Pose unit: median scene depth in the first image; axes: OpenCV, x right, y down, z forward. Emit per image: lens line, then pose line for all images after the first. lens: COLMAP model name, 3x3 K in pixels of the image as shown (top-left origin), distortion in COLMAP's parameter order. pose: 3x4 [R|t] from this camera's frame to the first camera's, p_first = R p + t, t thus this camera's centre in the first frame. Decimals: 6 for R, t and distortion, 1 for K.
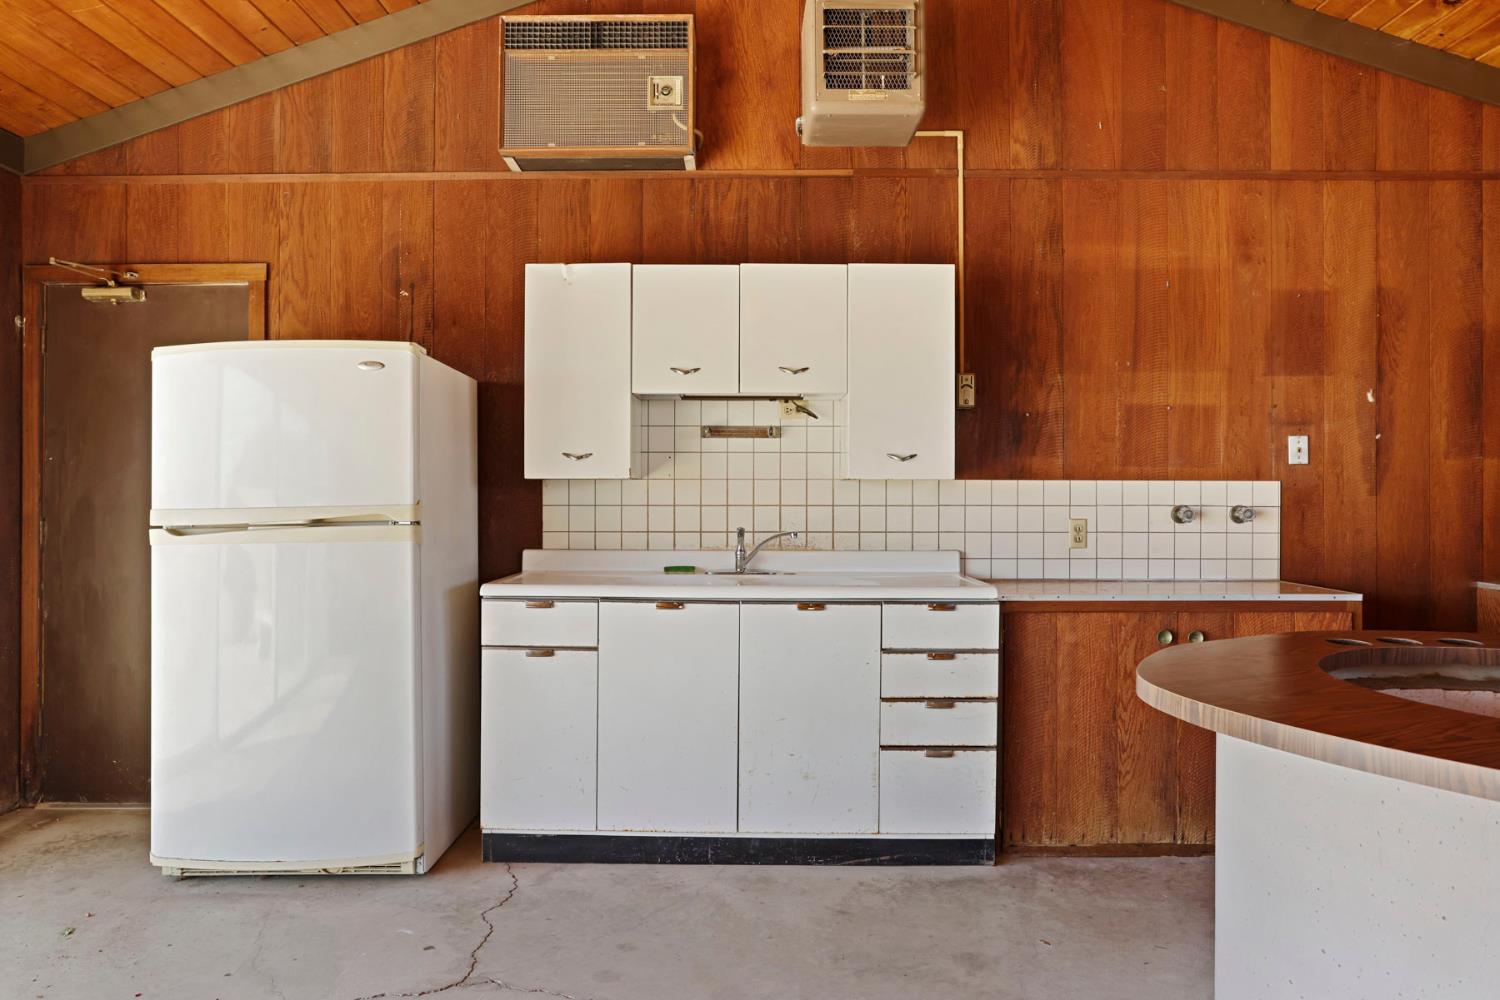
lens RADIAL K [[992.7, 0, 742.0], [0, 992.7, 487.6], [0, 0, 1]] dist [-0.062148, 0.064425]
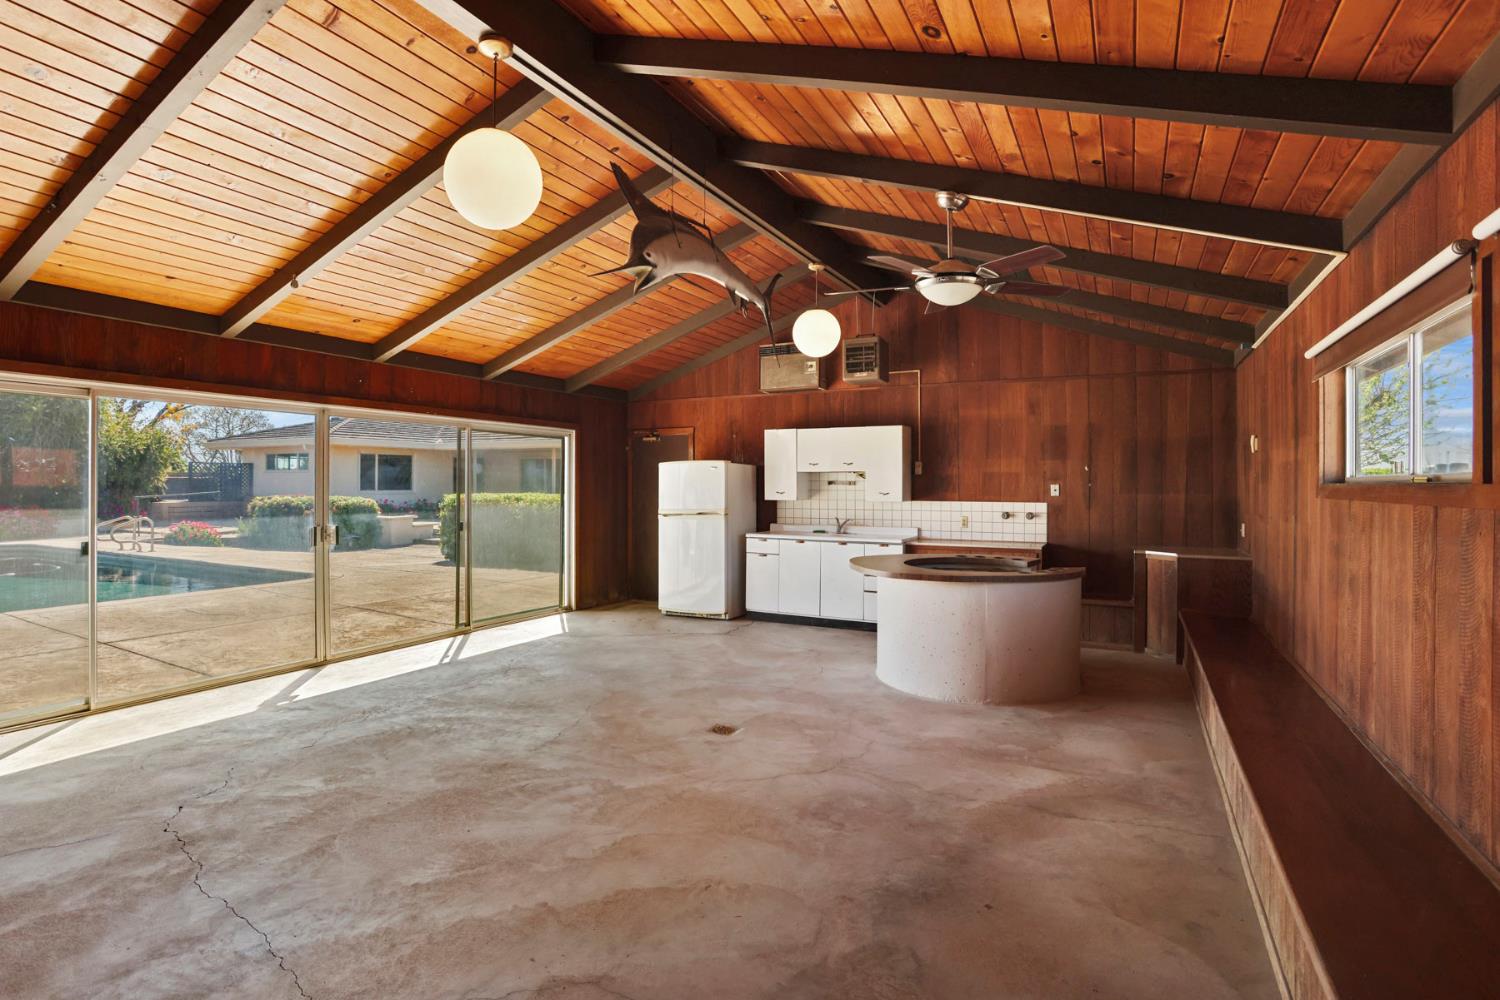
lens RADIAL K [[739.4, 0, 739.8], [0, 739.4, 490.6], [0, 0, 1]] dist [-0.057613, 0.023690]
pose [[0.889721, 0.003526, -0.456491, 0.701851], [0.000974, 0.999953, 0.009622, -0.055646], [0.456503, -0.009005, 0.889676, -0.994356]]
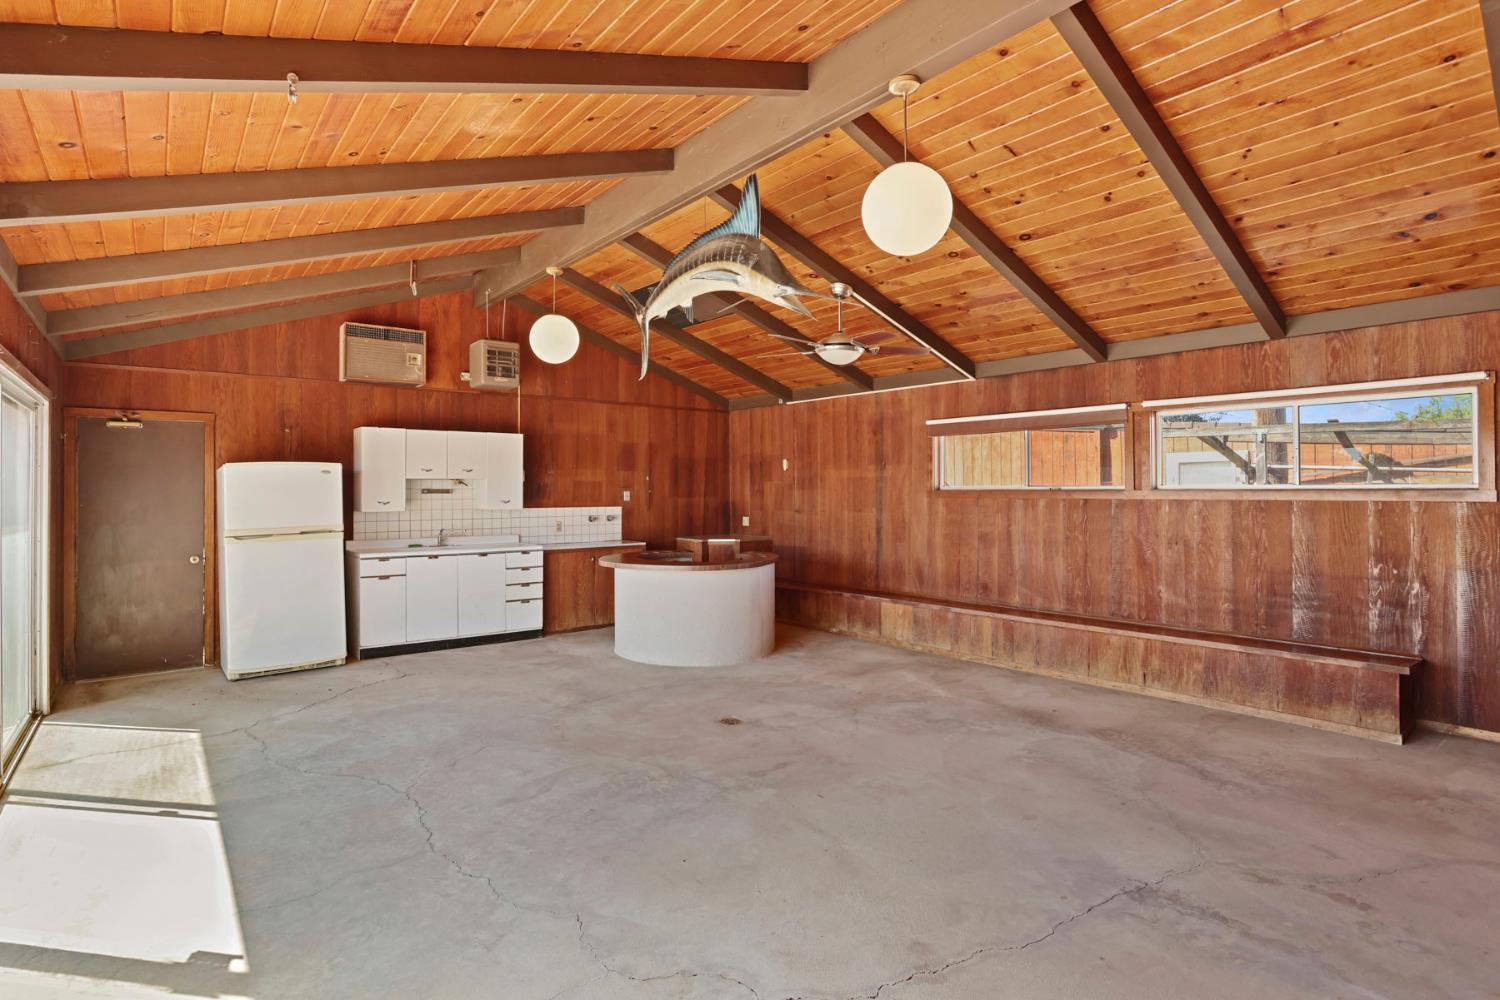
lens RADIAL K [[768.9, 0, 695.5], [0, 768.9, 492.0], [0, 0, 1]] dist [-0.000298, 0.000347]
pose [[0.807739, -0.006230, 0.589507, -0.639269], [0.001739, 0.999965, 0.008186, -0.069609], [-0.589537, -0.005587, 0.807722, -1.006533]]
